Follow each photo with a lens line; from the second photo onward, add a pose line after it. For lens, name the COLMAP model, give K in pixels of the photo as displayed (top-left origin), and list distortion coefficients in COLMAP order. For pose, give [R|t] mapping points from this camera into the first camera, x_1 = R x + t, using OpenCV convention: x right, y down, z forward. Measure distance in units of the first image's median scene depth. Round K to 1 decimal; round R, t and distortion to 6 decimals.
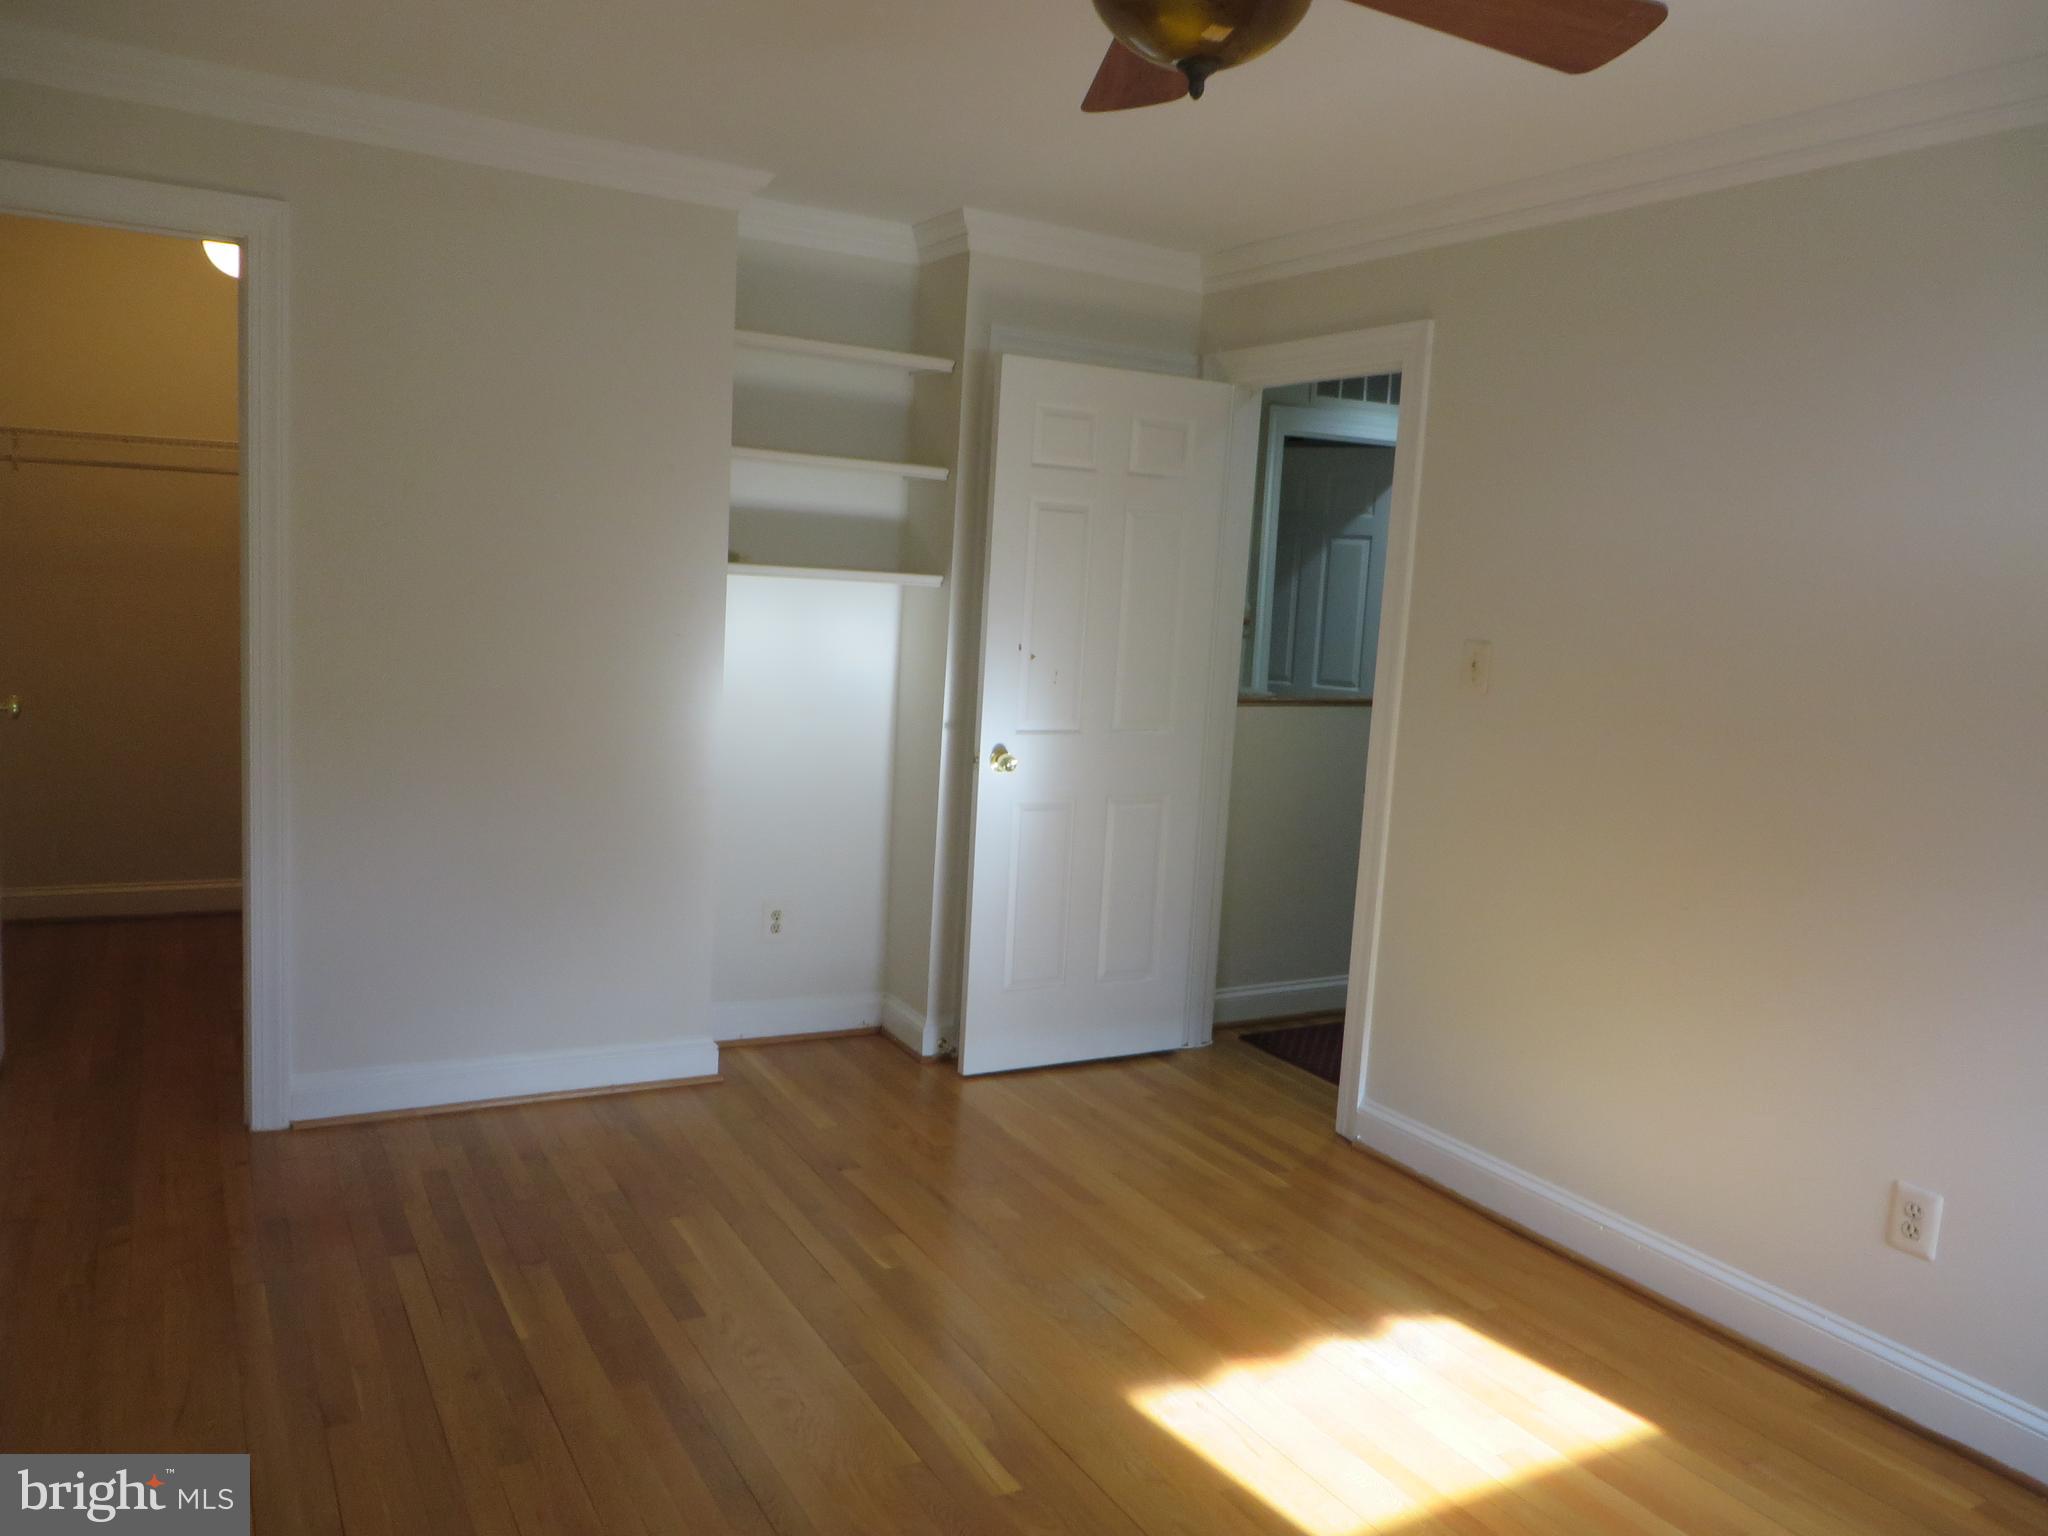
lens RADIAL K [[1542.8, 0, 1034.1], [0, 1542.8, 766.0], [0, 0, 1]] dist [-0.006202, 0.007065]
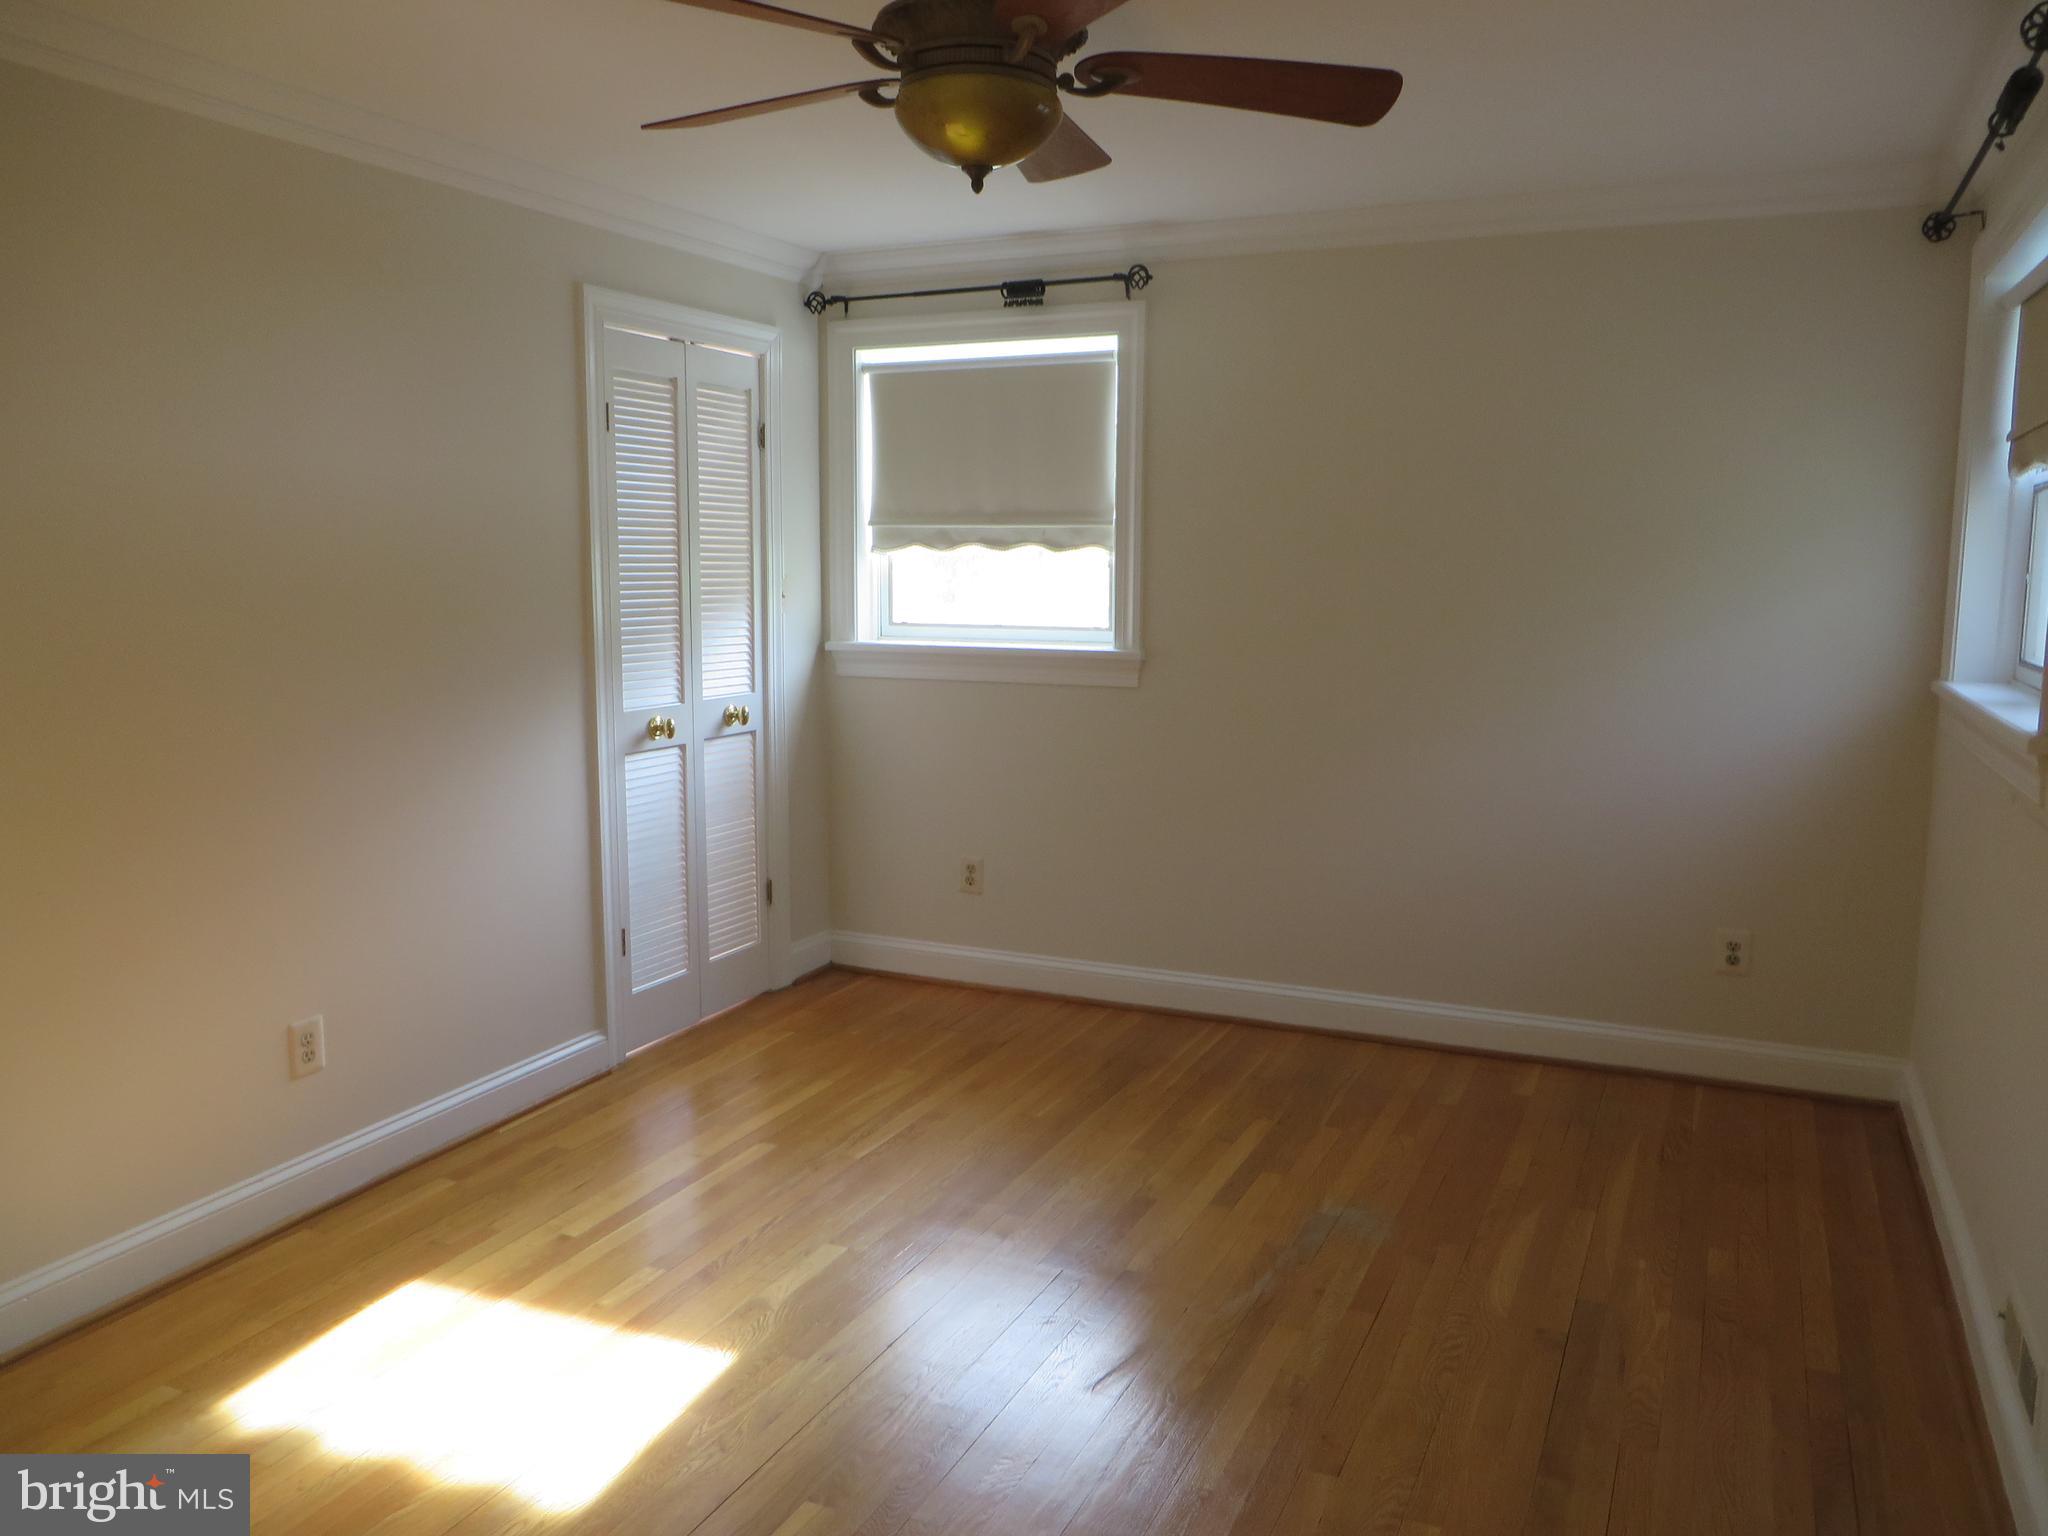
lens RADIAL K [[1542.8, 0, 1034.1], [0, 1542.8, 766.0], [0, 0, 1]] dist [-0.006202, 0.007065]
pose [[-0.584871, -0.168415, 0.793449, -0.681821], [0.069169, 0.964288, 0.255663, -0.186121], [-0.808172, 0.204412, -0.552335, 1.162120]]
